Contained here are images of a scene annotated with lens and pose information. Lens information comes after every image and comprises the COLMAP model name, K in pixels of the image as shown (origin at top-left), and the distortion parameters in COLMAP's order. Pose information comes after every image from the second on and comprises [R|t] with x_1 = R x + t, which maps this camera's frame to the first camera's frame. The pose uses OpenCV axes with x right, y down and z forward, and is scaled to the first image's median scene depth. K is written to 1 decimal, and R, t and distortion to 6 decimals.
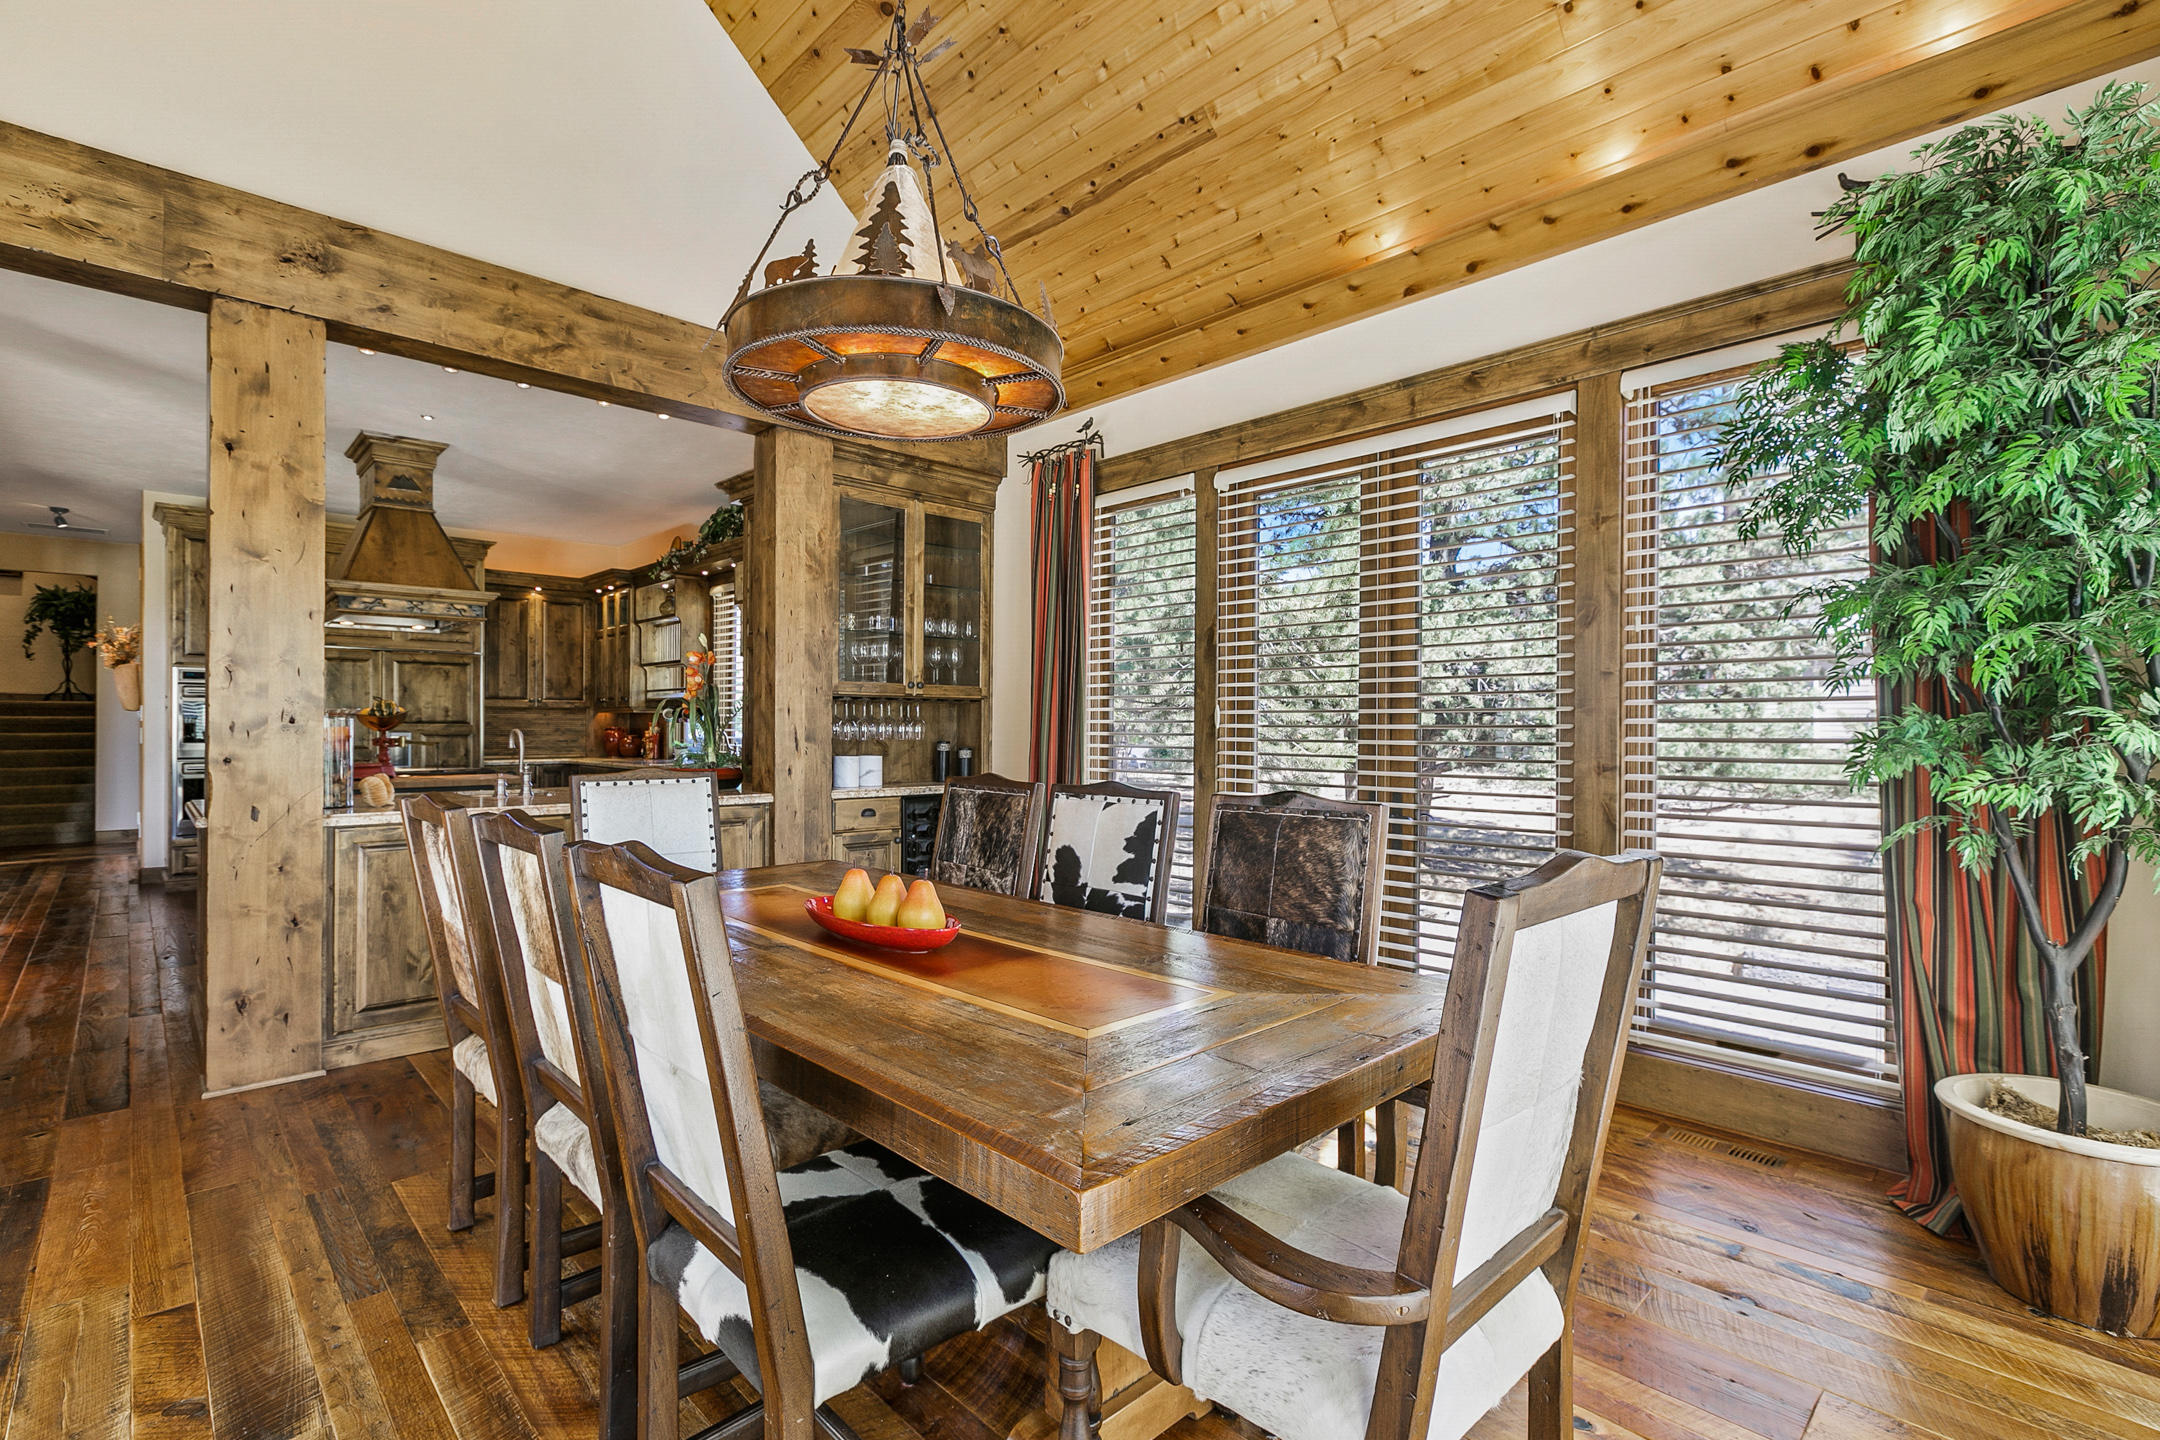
lens RADIAL K [[987.3, 0, 1082.1], [0, 987.3, 728.8], [0, 0, 1]] dist [0.001299, -0.000234]
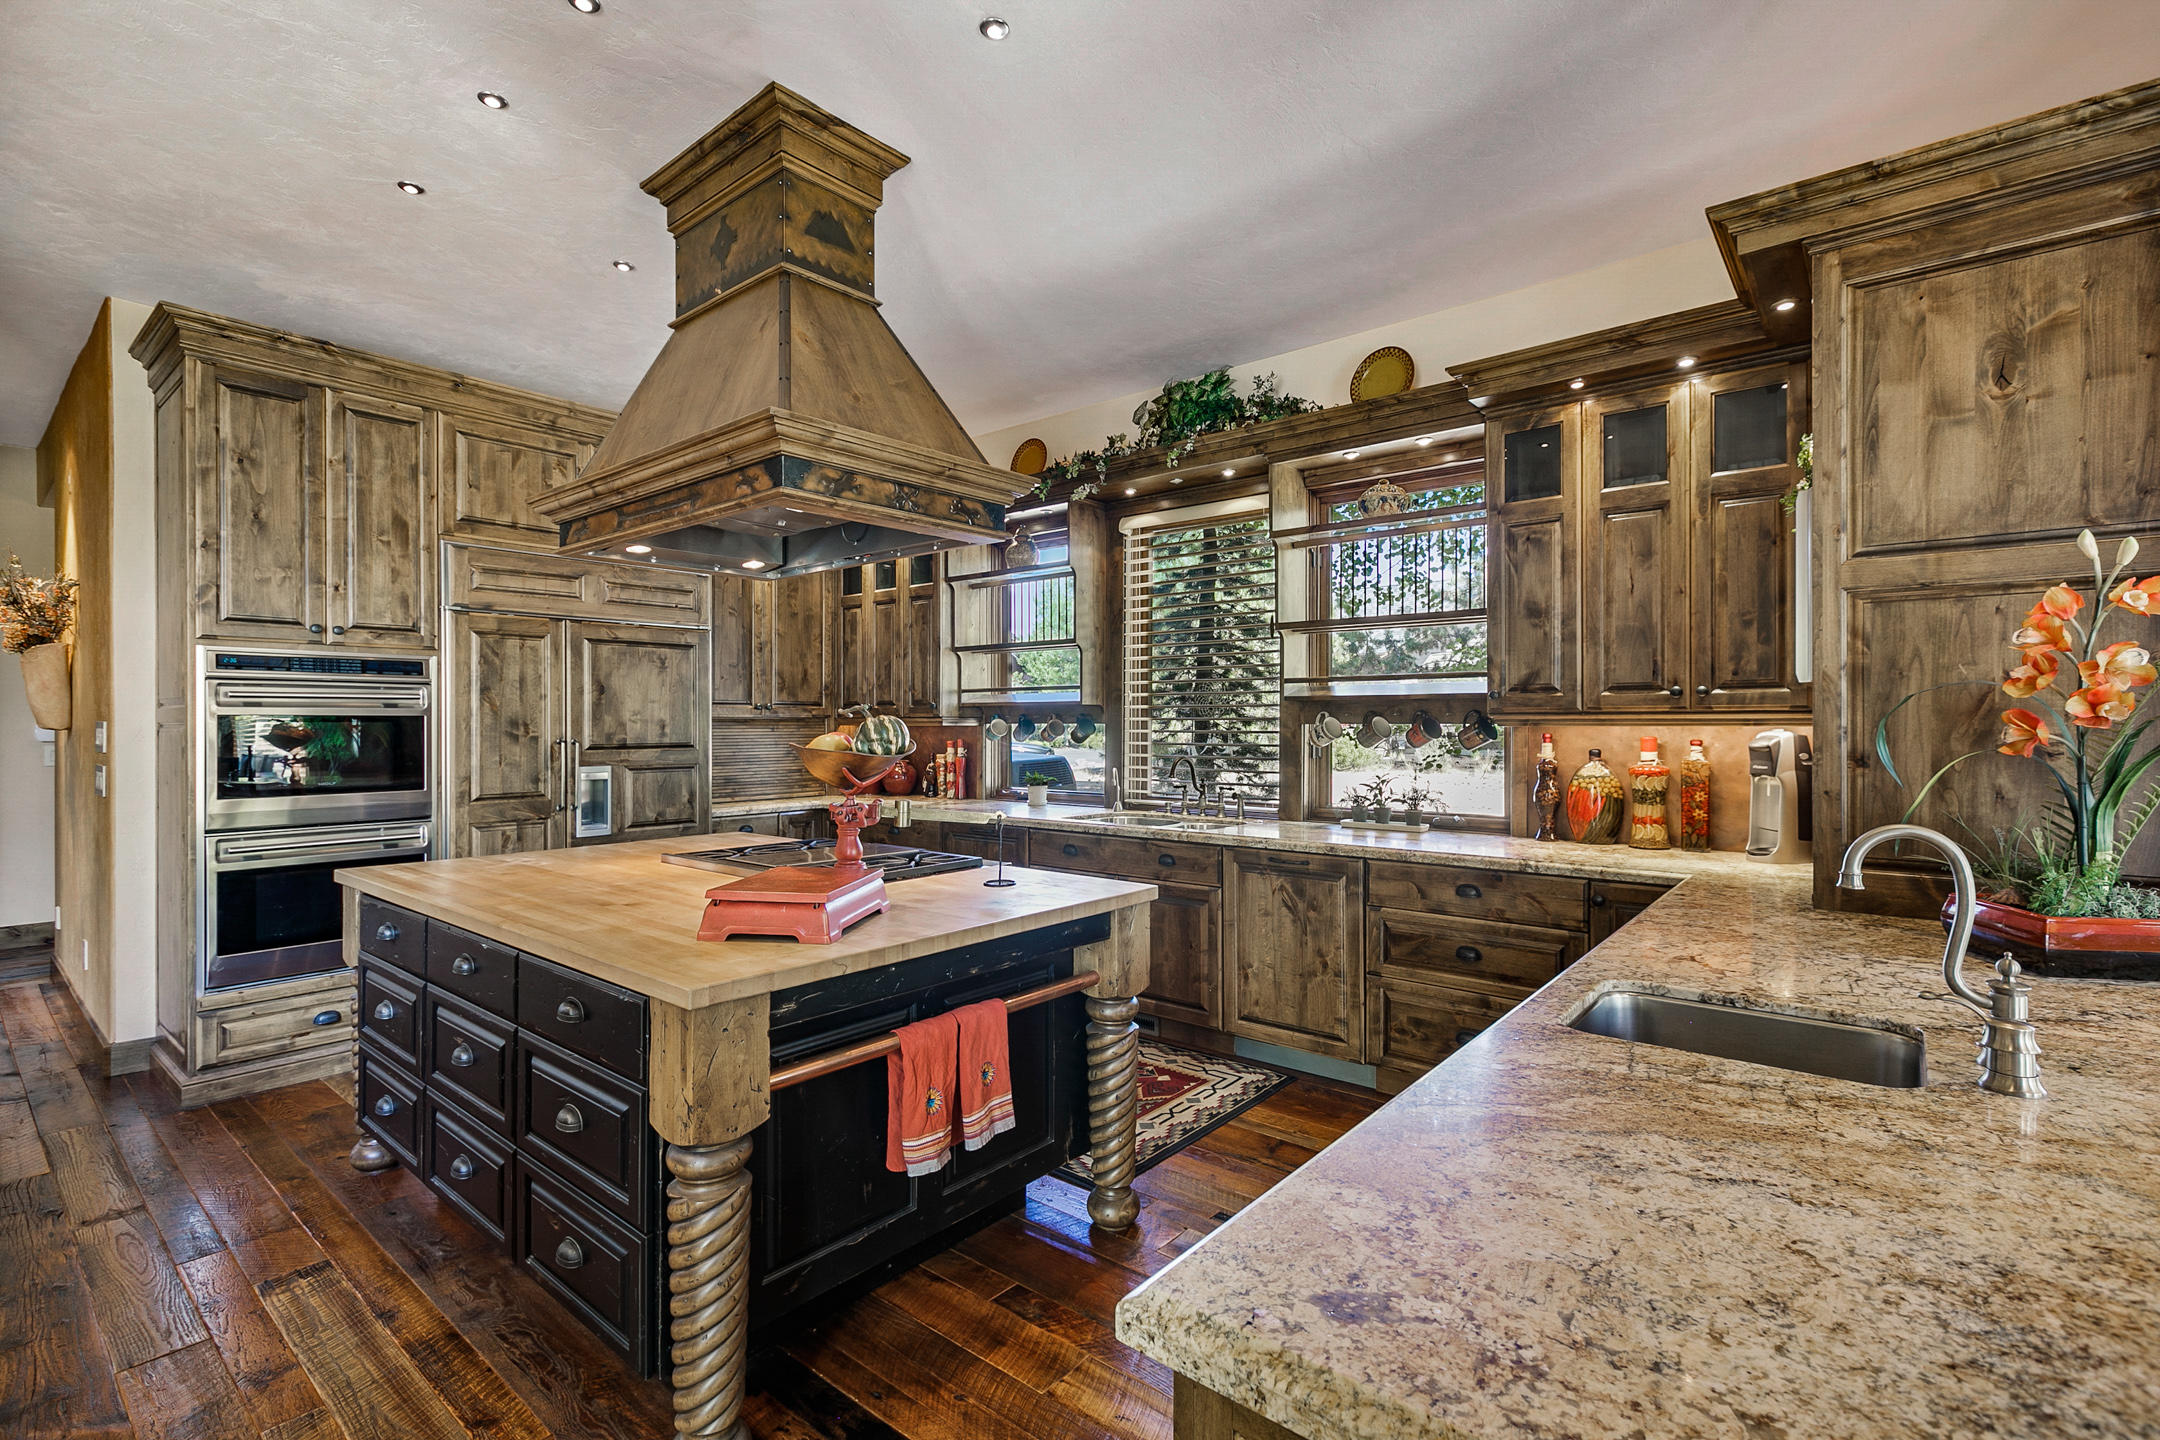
lens RADIAL K [[967.7, 0, 1080.8], [0, 967.7, 724.6], [0, 0, 1]] dist [0.002234, -0.000814]
pose [[0.993825, -0.007194, 0.110727, -0.458878], [0.007484, 0.999970, -0.002208, -0.015796], [-0.110708, 0.003023, 0.993848, 0.405026]]
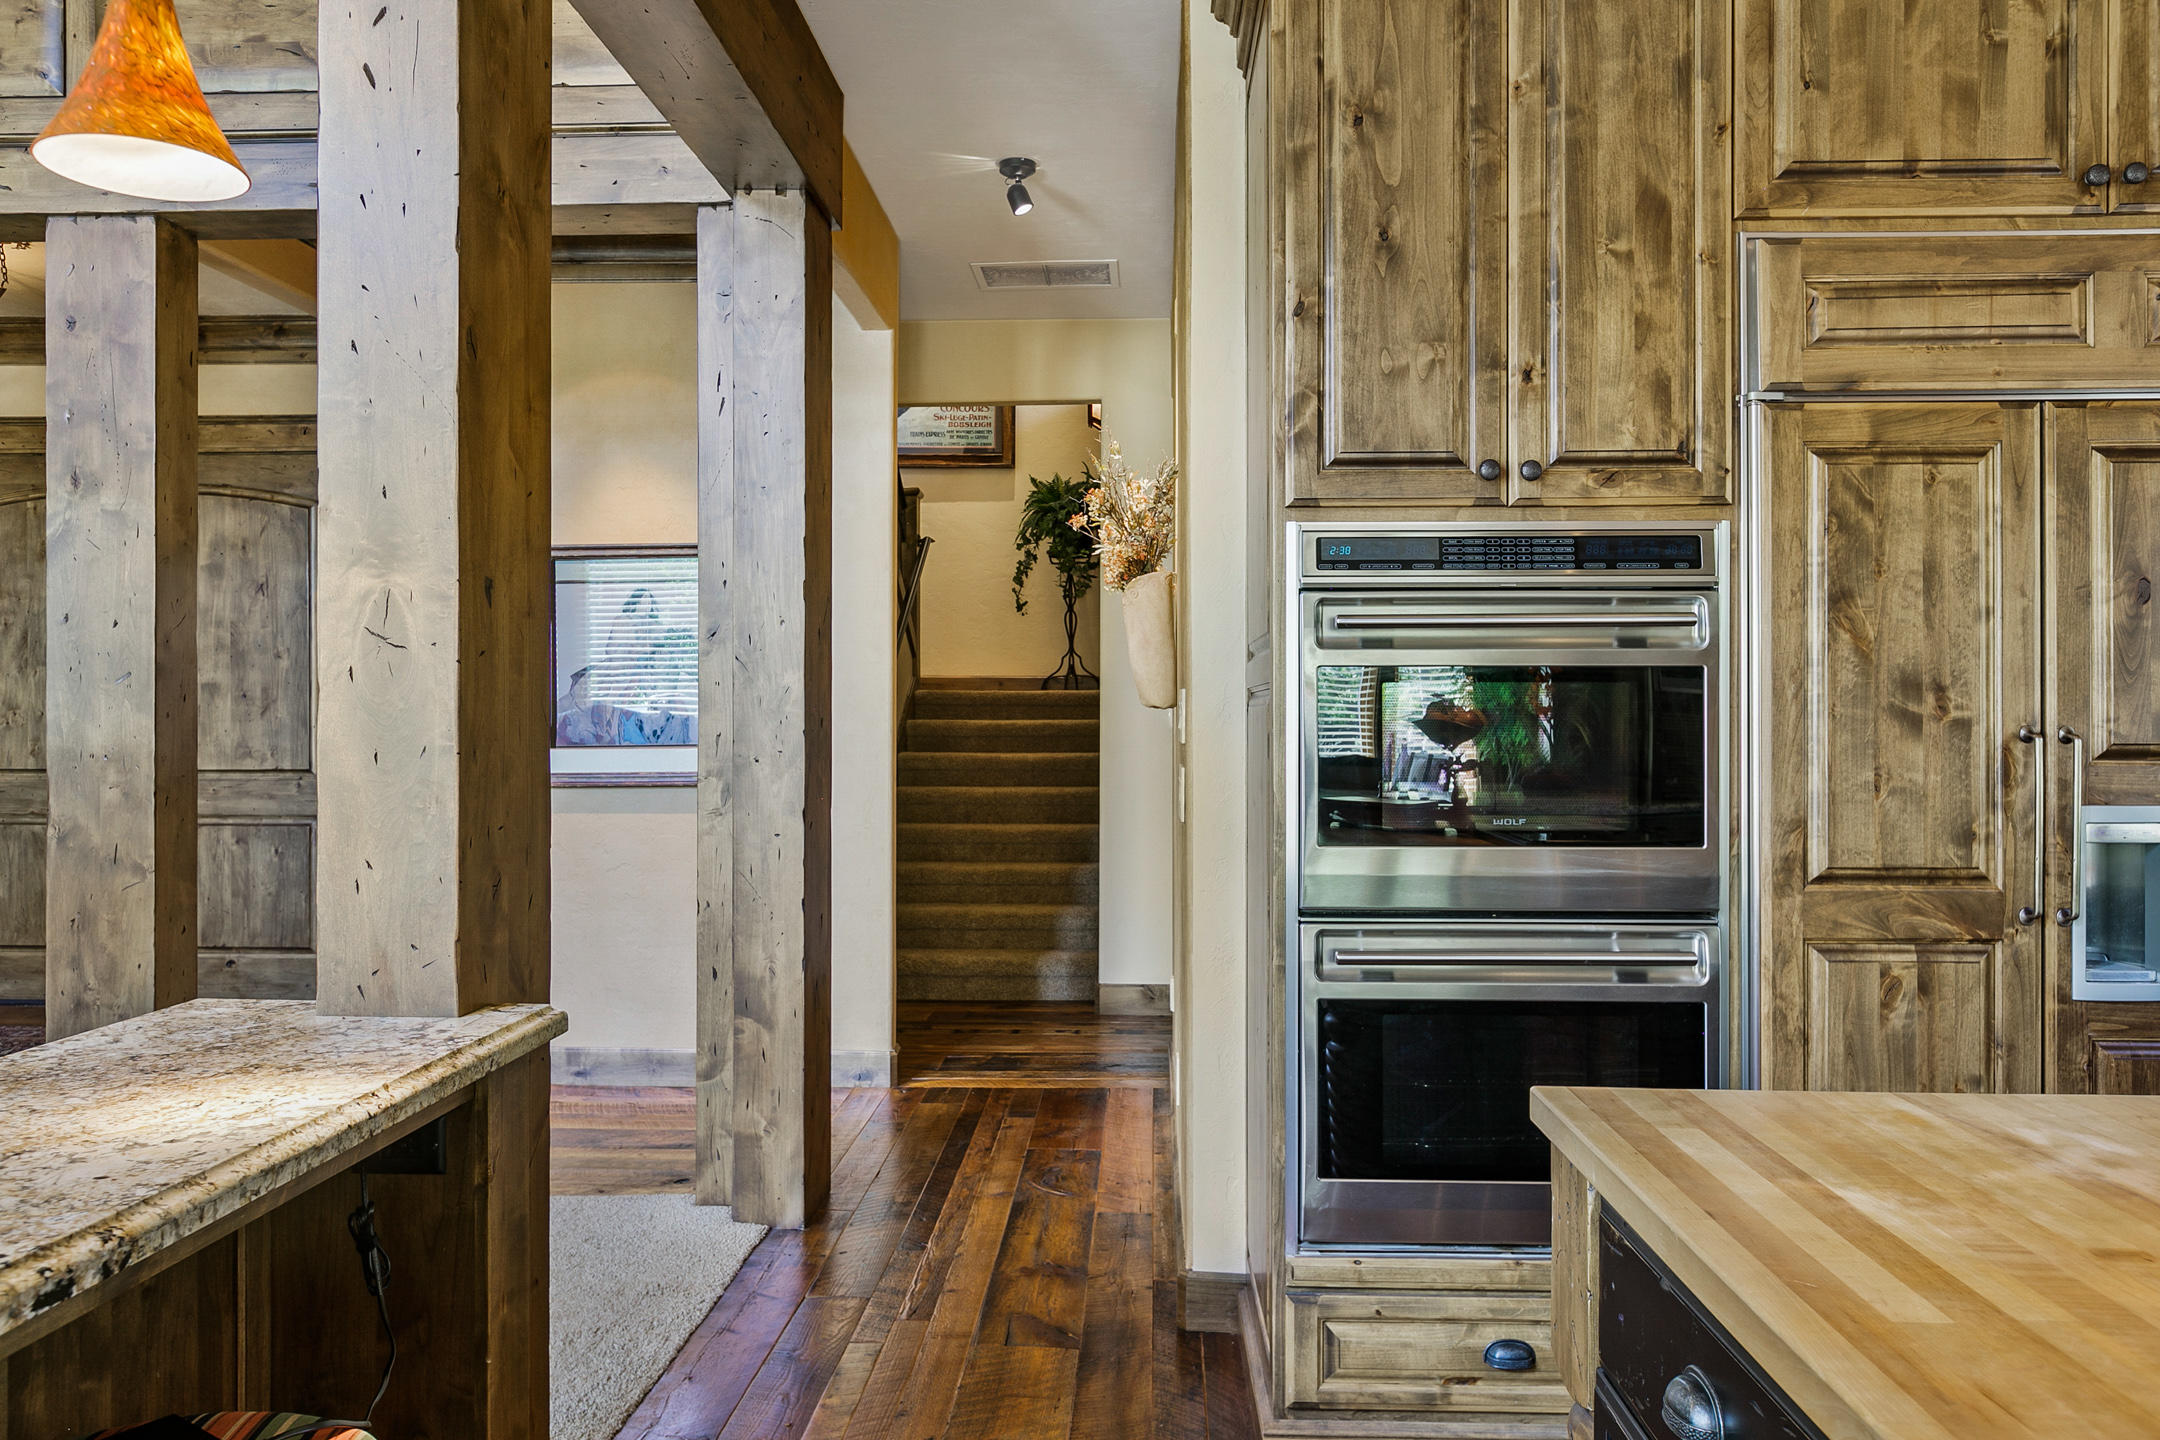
lens RADIAL K [[1548.4, 0, 1077.1], [0, 1548.4, 710.8], [0, 0, 1]] dist [0.006748, -0.002979]
pose [[0.683822, -0.008160, -0.729603, -0.584384], [0.000485, 0.999942, -0.010730, -0.011376], [0.729649, 0.006984, 0.683786, 0.606961]]
